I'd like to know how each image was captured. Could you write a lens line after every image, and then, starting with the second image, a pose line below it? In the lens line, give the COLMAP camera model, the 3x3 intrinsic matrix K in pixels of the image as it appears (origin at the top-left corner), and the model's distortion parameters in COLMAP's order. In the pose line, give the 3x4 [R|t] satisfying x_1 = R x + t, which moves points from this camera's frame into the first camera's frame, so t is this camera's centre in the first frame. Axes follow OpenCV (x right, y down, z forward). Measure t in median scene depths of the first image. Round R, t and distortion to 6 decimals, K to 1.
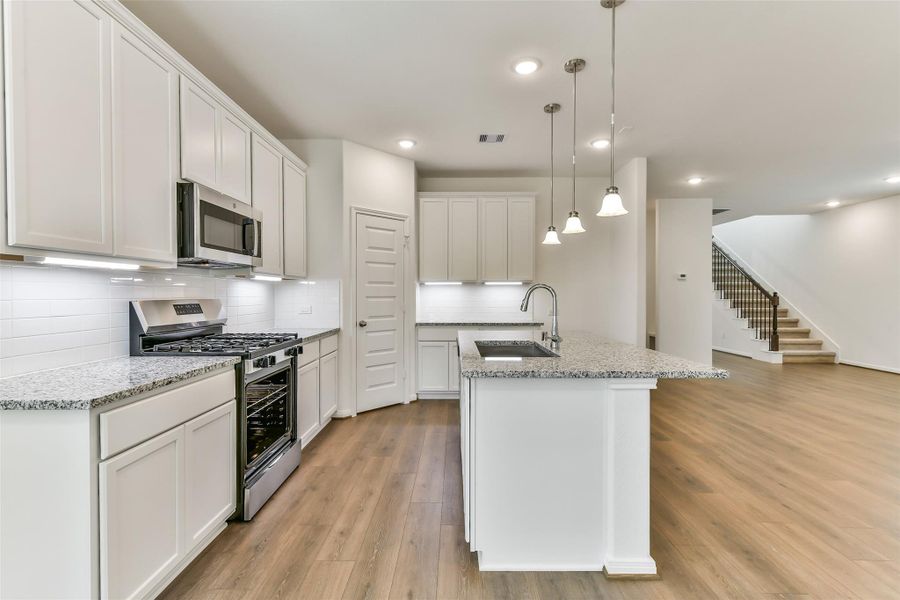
lens RADIAL K [[401.7, 0, 454.6], [0, 401.7, 296.8], [0, 0, 1]] dist [0.009874, -0.001854]
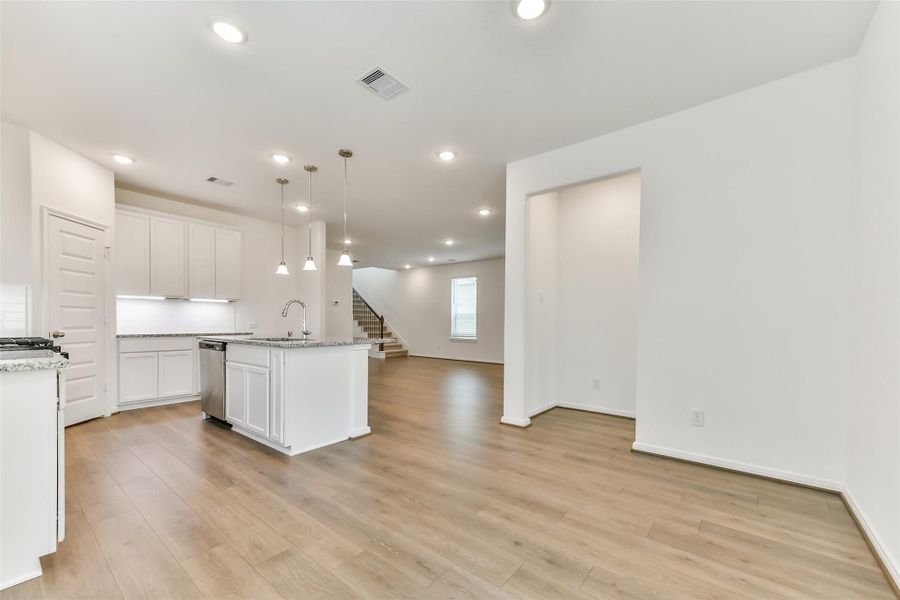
lens RADIAL K [[353.9, 0, 454.0], [0, 353.9, 327.5], [0, 0, 1]] dist [0.014121, 0.000145]
pose [[0.614828, -0.006780, 0.788632, -0.314586], [-0.004189, 0.999921, 0.011862, 0.035832], [-0.788650, -0.010596, 0.614751, -0.231302]]
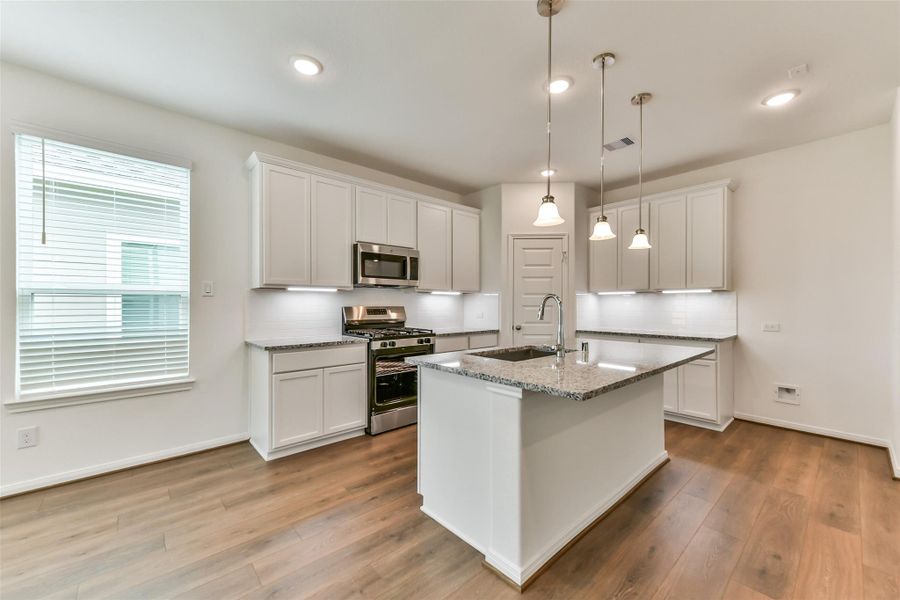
lens RADIAL K [[353.9, 0, 453.7], [0, 353.9, 302.1], [0, 0, 1]] dist [0.014121, 0.000145]
pose [[0.674165, -0.002118, -0.738578, 0.431522], [-0.005703, 0.999951, -0.008073, -0.001130], [0.738559, 0.009654, 0.674120, 0.116763]]
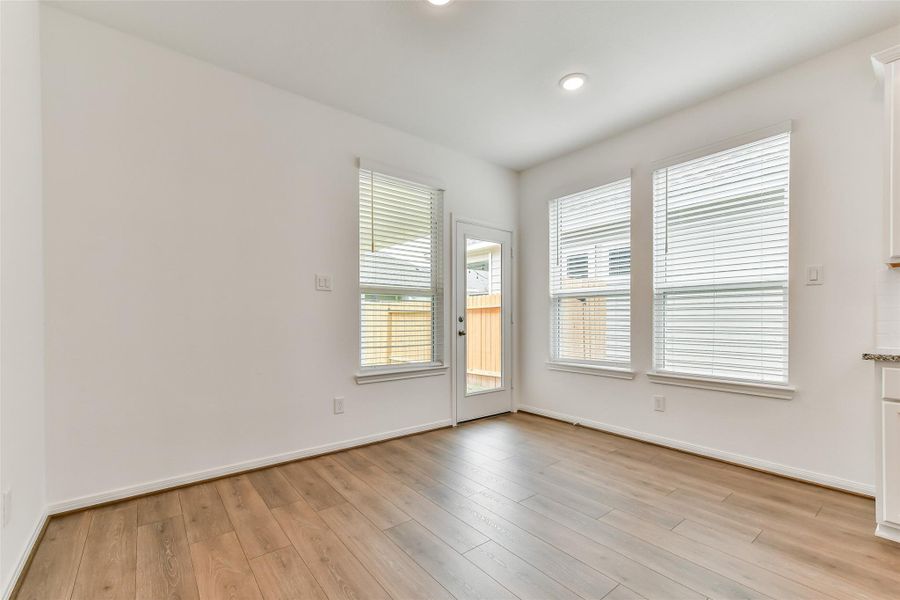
lens RADIAL K [[387.3, 0, 448.2], [0, 387.3, 319.4], [0, 0, 1]] dist [0.003001, 0.000568]
pose [[-0.784346, 0.004153, -0.620310, 0.386219], [-0.000594, 0.999972, 0.007446, 0.033638], [0.620324, 0.006209, -0.784321, 0.352528]]
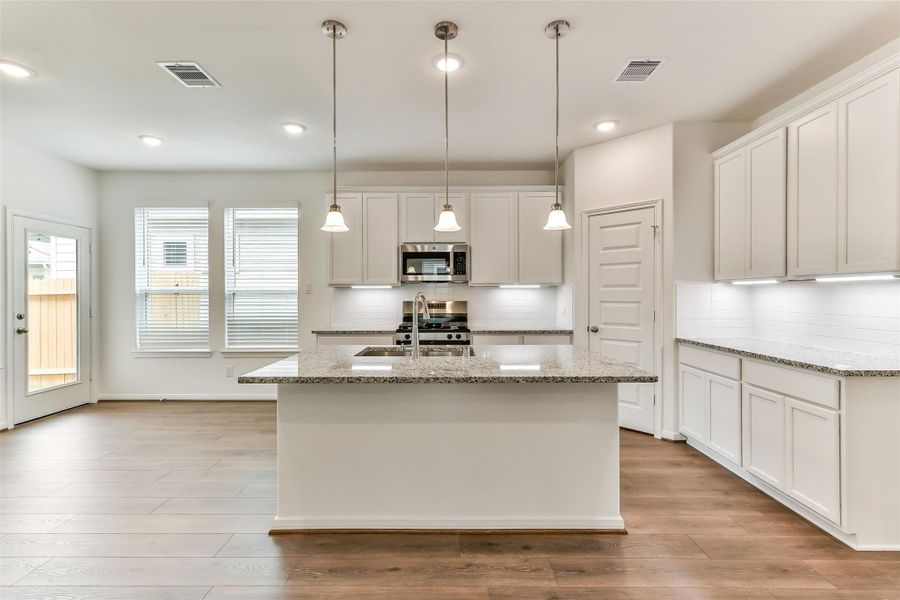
lens RADIAL K [[401.7, 0, 455.3], [0, 401.7, 294.4], [0, 0, 1]] dist [0.009874, -0.001854]
pose [[-0.001170, 0.003177, -0.999994, 0.724176], [-0.003540, 0.999989, 0.003181, -0.018021], [0.999993, 0.003543, -0.001158, 0.652527]]
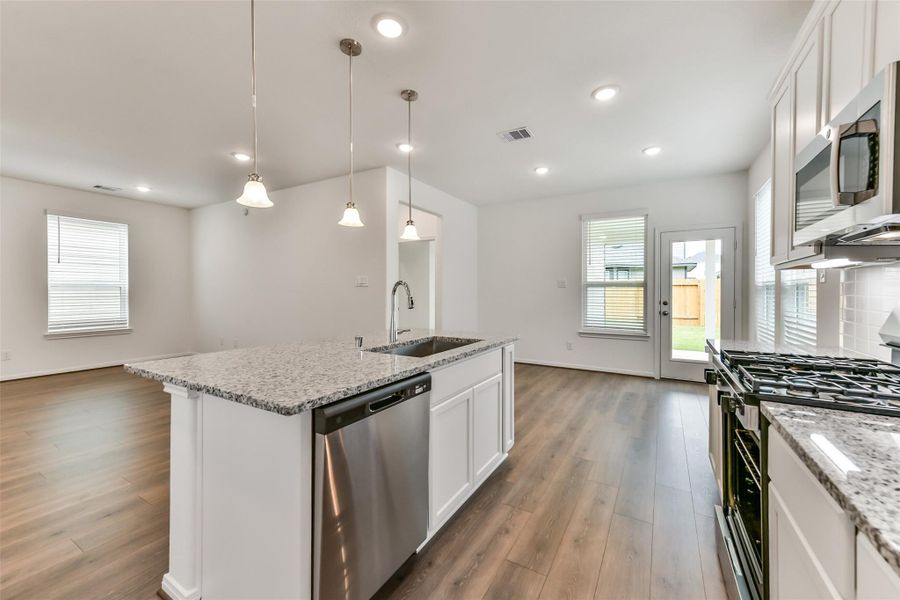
lens RADIAL K [[353.9, 0, 449.6], [0, 353.9, 293.5], [0, 0, 1]] dist [0.014121, 0.000145]
pose [[-0.856101, -0.002013, 0.516805, -0.210155], [0.002605, 0.999963, 0.008210, -0.003568], [-0.516802, 0.008374, -0.856064, 1.017324]]
